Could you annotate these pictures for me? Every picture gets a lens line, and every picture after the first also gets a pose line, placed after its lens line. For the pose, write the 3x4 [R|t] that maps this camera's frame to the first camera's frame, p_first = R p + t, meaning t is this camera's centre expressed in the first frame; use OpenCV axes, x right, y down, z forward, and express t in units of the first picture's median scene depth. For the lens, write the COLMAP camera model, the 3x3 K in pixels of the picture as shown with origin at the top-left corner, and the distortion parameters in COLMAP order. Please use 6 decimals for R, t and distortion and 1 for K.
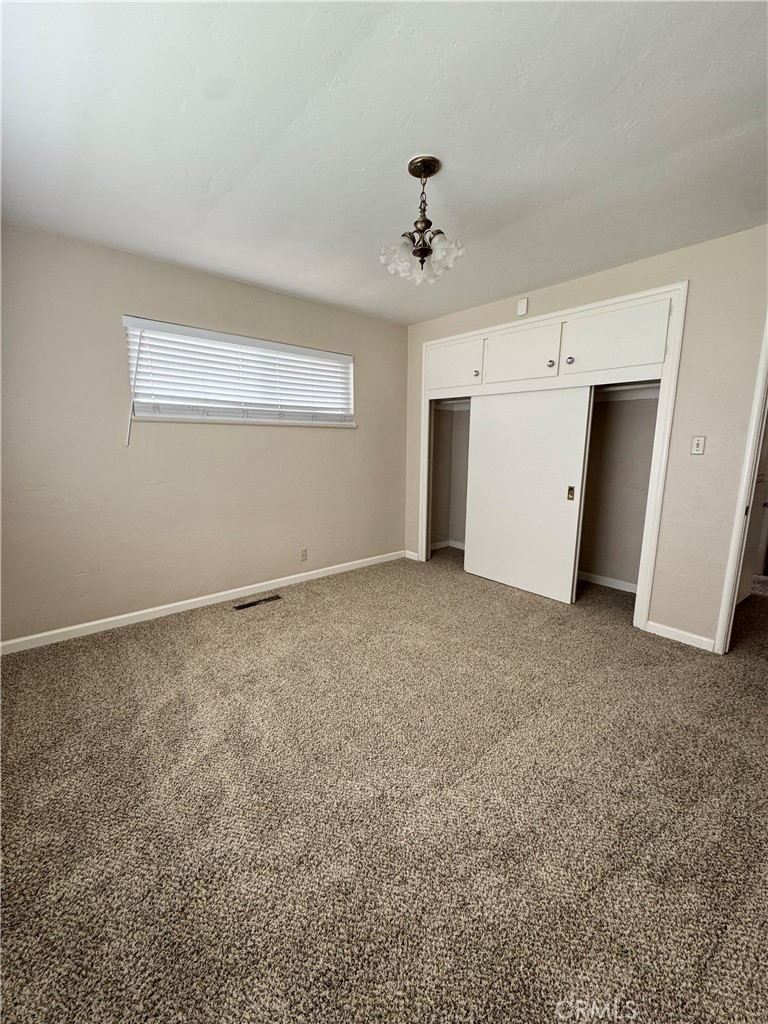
lens RADIAL K [[408.9, 0, 384.6], [0, 408.9, 514.1], [0, 0, 1]] dist [-0.000840, -0.000173]
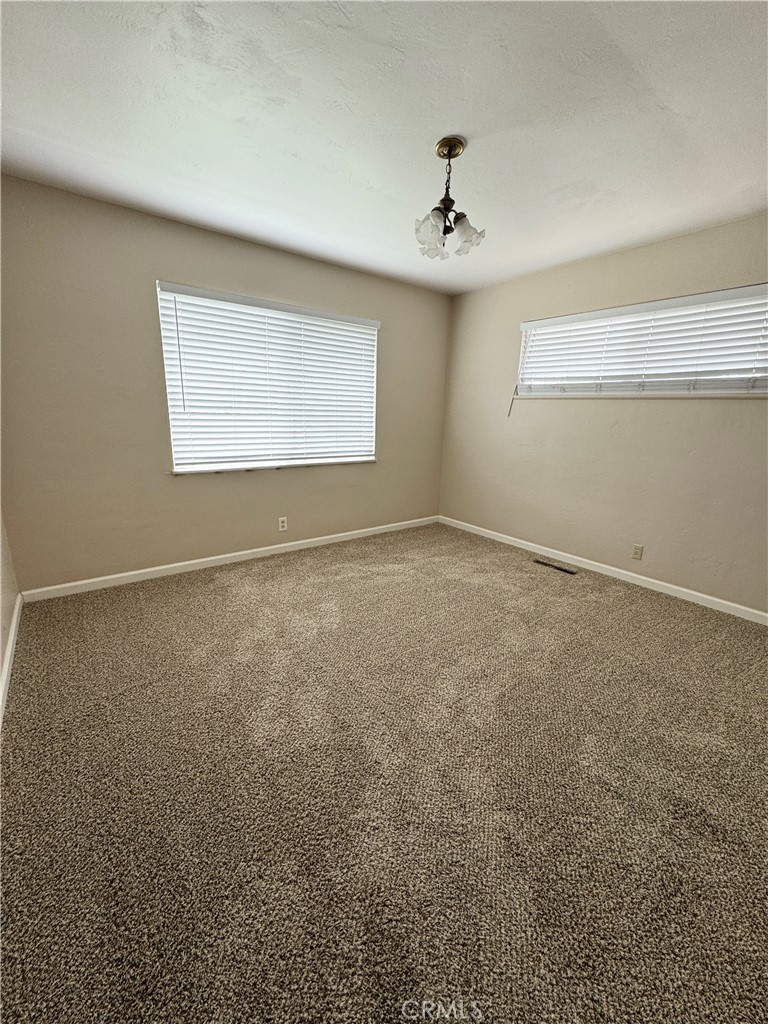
lens RADIAL K [[408.9, 0, 383.9], [0, 408.9, 509.6], [0, 0, 1]] dist [-0.000840, -0.000173]
pose [[-0.058786, 0.226349, -0.972271, 0.740925], [-0.206173, 0.950204, 0.233678, -0.086674], [0.976748, 0.214193, -0.009192, 0.558934]]
